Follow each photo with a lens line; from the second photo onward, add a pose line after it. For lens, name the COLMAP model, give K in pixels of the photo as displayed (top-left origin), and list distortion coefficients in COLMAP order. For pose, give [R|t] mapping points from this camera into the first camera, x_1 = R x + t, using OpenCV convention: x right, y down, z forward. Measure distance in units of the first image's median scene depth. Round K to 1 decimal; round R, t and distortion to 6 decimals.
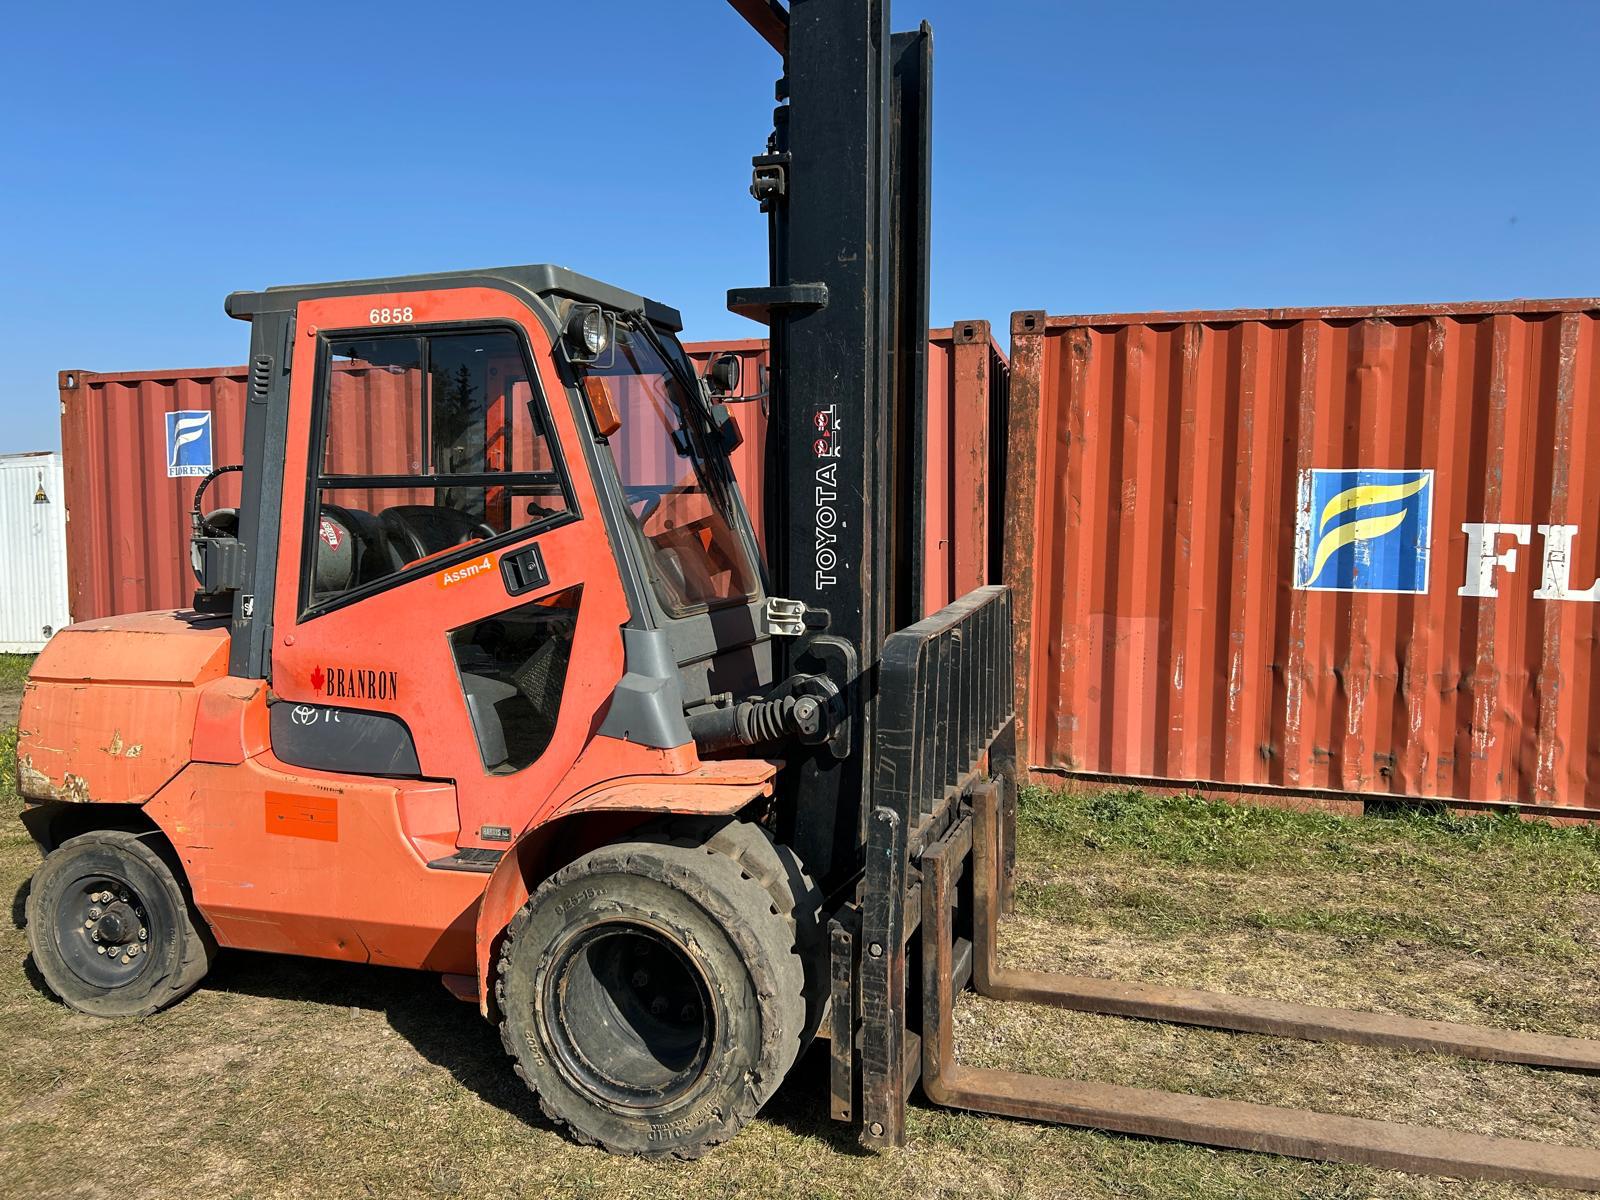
lens RADIAL K [[1218.6, 0, 807.2], [0, 1218.6, 587.7], [0, 0, 1]] dist [0.059131, -0.069492]
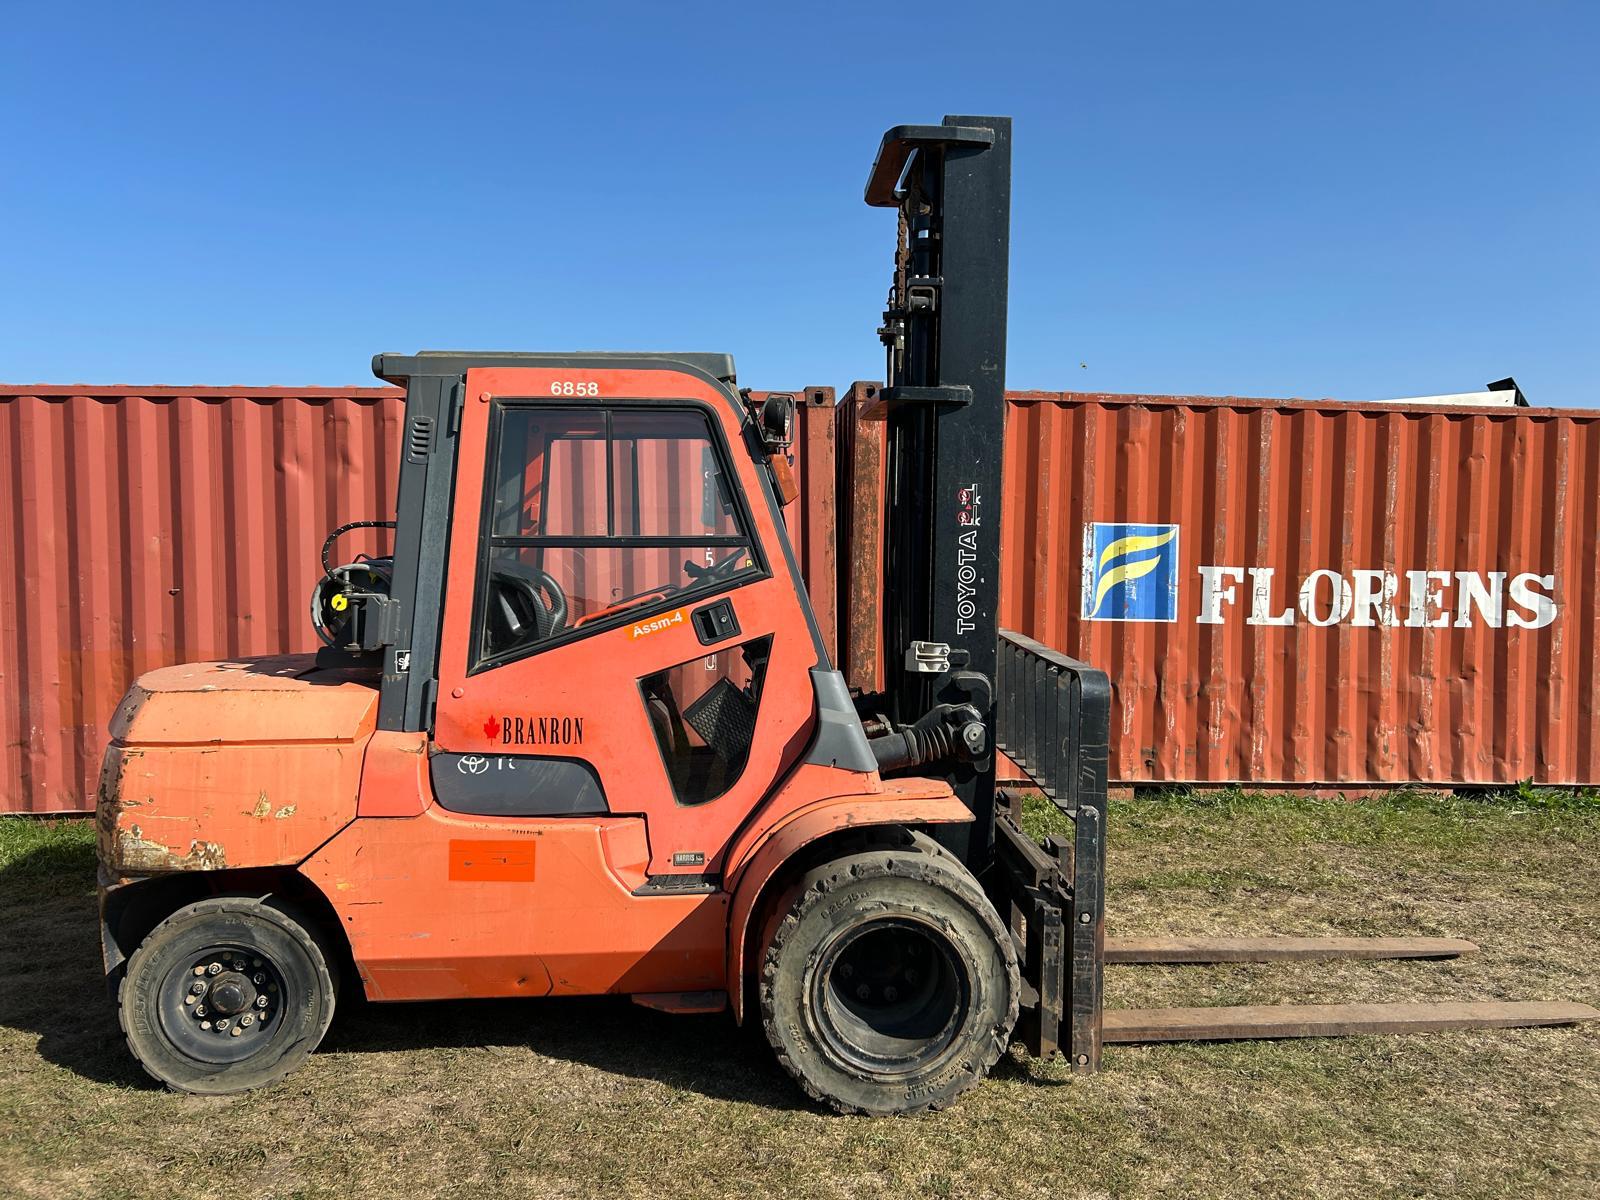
lens RADIAL K [[1222.9, 0, 796.0], [0, 1222.9, 584.8], [0, 0, 1]] dist [0.083569, -0.130977]
pose [[0.929571, -0.006985, 0.368578, -0.540653], [0.014728, 0.999726, -0.018199, -0.025377], [-0.368350, 0.022346, 0.929419, -0.072519]]
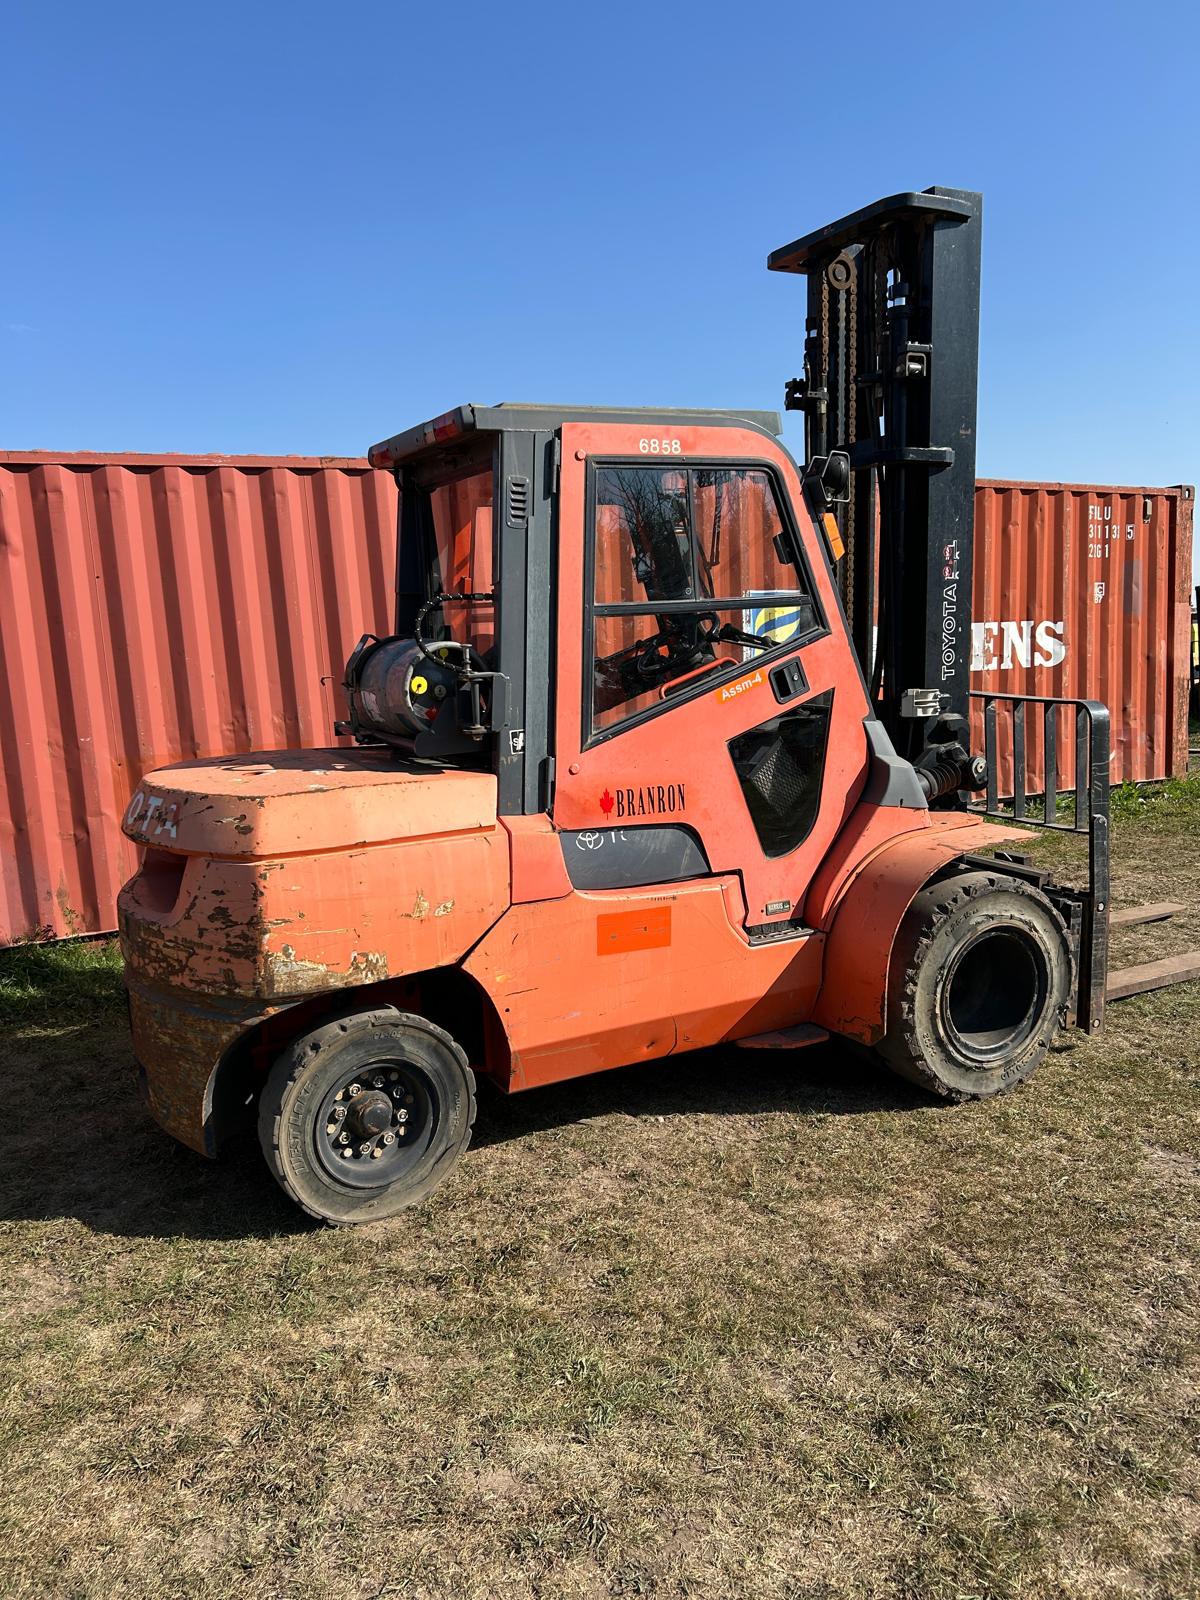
lens RADIAL K [[1222.9, 0, 600.0], [0, 1222.9, 800.0], [0, 0, 1]] dist [0.083569, -0.130977]
pose [[0.701452, -0.128574, 0.701023, -1.114682], [0.079748, 0.991576, 0.102067, -0.032454], [-0.708241, -0.015690, 0.705796, 0.280904]]
